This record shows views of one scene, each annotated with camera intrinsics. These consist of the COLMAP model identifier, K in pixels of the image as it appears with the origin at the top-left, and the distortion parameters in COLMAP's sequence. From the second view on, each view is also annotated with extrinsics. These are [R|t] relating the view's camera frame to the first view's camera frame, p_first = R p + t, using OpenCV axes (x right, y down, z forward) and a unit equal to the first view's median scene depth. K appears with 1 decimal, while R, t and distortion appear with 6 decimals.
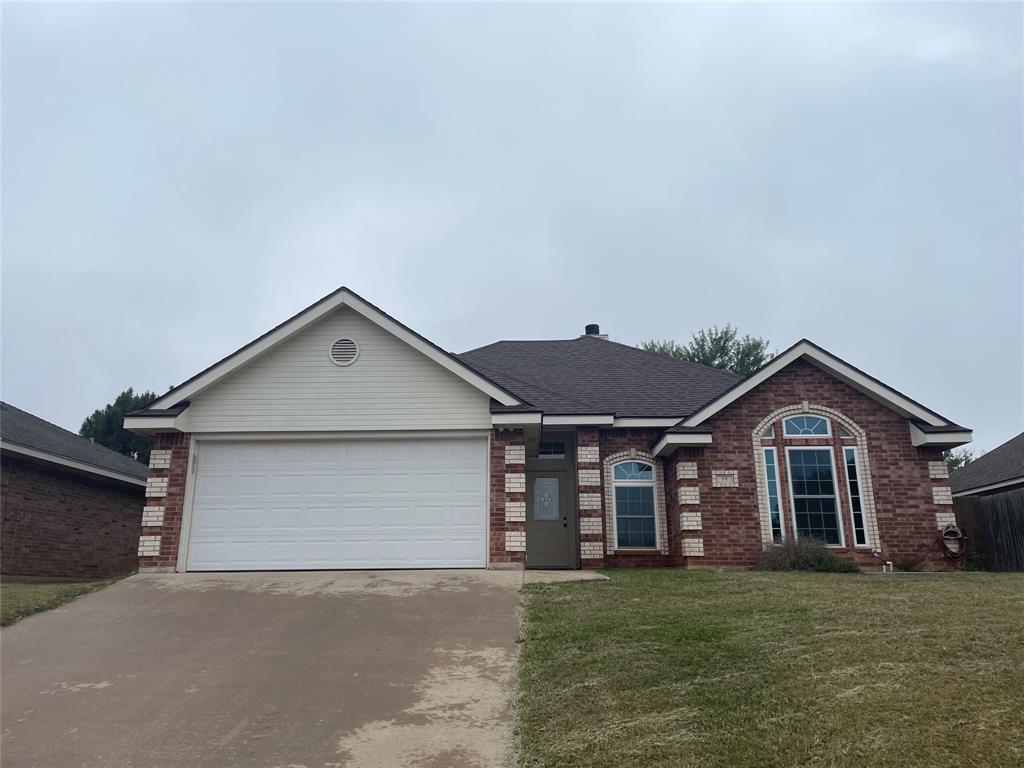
lens RADIAL K [[771.9, 0, 503.9], [0, 771.9, 382.4], [0, 0, 1]] dist [0.093662, -0.119093]
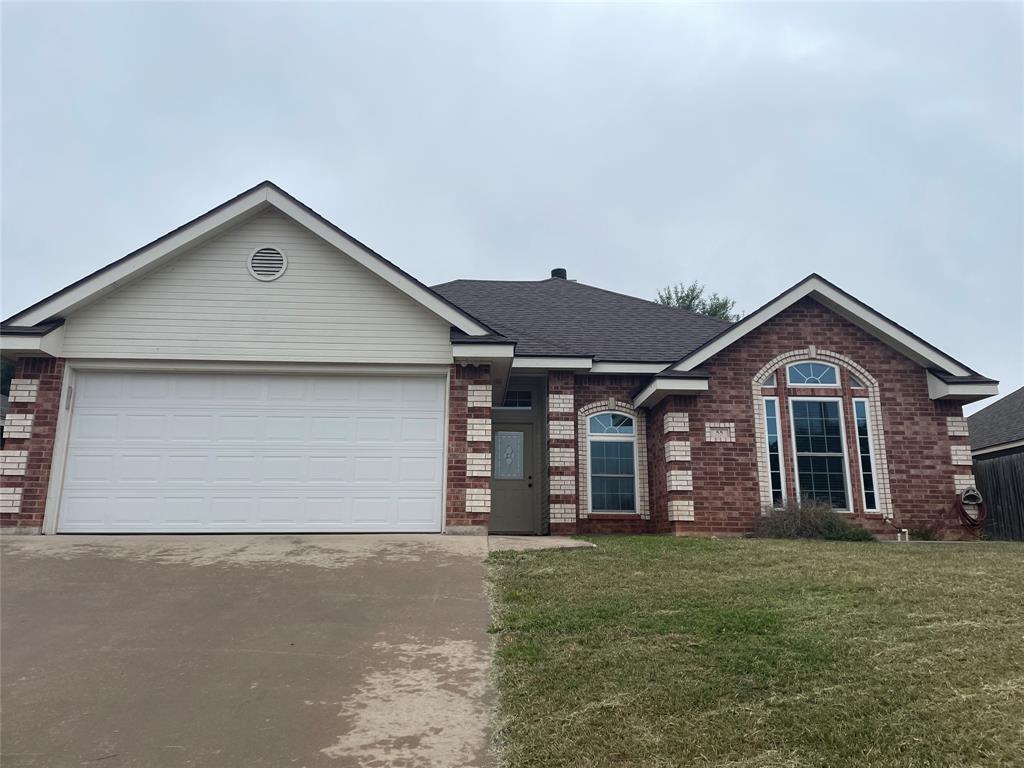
lens RADIAL K [[771.9, 0, 514.9], [0, 771.9, 382.5], [0, 0, 1]] dist [0.093662, -0.119093]
pose [[0.996285, 0.024832, 0.082460, -0.015833], [-0.028115, 0.998847, 0.038902, 0.045403], [-0.081399, -0.041075, 0.995835, 0.178692]]
